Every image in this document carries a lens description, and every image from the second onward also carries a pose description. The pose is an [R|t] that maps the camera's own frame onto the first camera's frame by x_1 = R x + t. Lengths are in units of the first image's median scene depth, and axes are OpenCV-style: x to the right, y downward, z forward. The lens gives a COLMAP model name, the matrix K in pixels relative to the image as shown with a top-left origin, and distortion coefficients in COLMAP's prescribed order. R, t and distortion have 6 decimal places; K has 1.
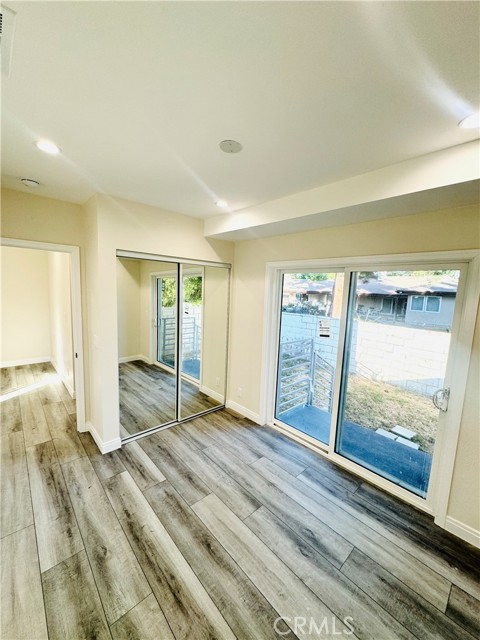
lens RADIAL K [[255.6, 0, 240.6], [0, 255.6, 319.4], [0, 0, 1]] dist [-0.003484, 0.000109]
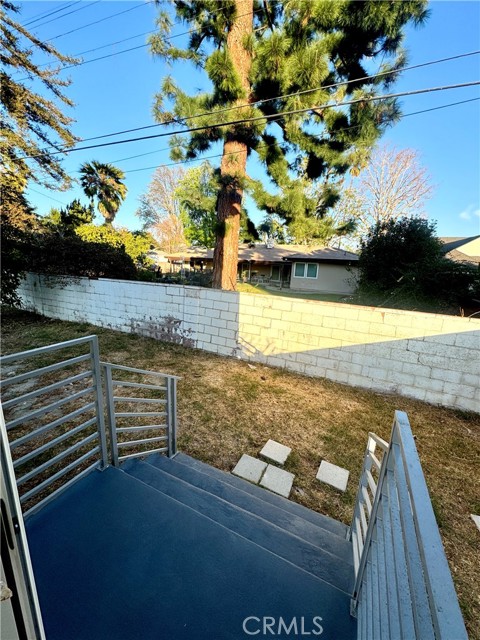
lens RADIAL K [[255.6, 0, 240.6], [0, 255.6, 319.4], [0, 0, 1]] dist [-0.003484, 0.000109]
pose [[0.930107, -0.082019, 0.358013, 0.623209], [0.039001, 0.991292, 0.125775, -0.012134], [-0.365211, -0.103021, 0.925207, 0.808790]]
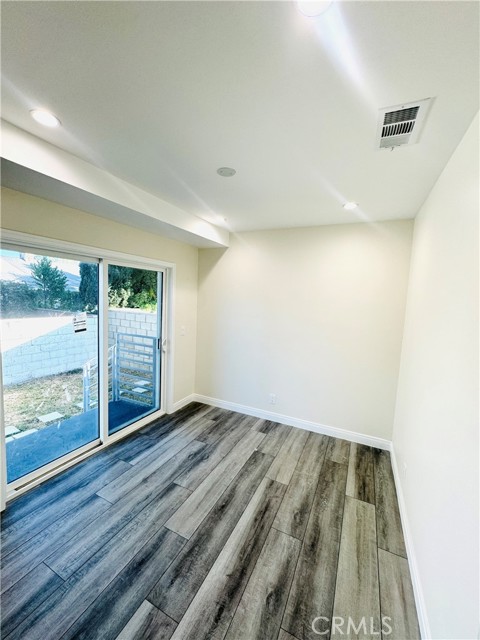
lens RADIAL K [[255.6, 0, 240.6], [0, 255.6, 319.4], [0, 0, 1]] dist [-0.003484, 0.000109]
pose [[-0.363467, -0.139094, 0.921165, -0.836326], [0.053271, 0.984070, 0.169612, -0.115120], [-0.930083, 0.110720, -0.350267, 0.930256]]
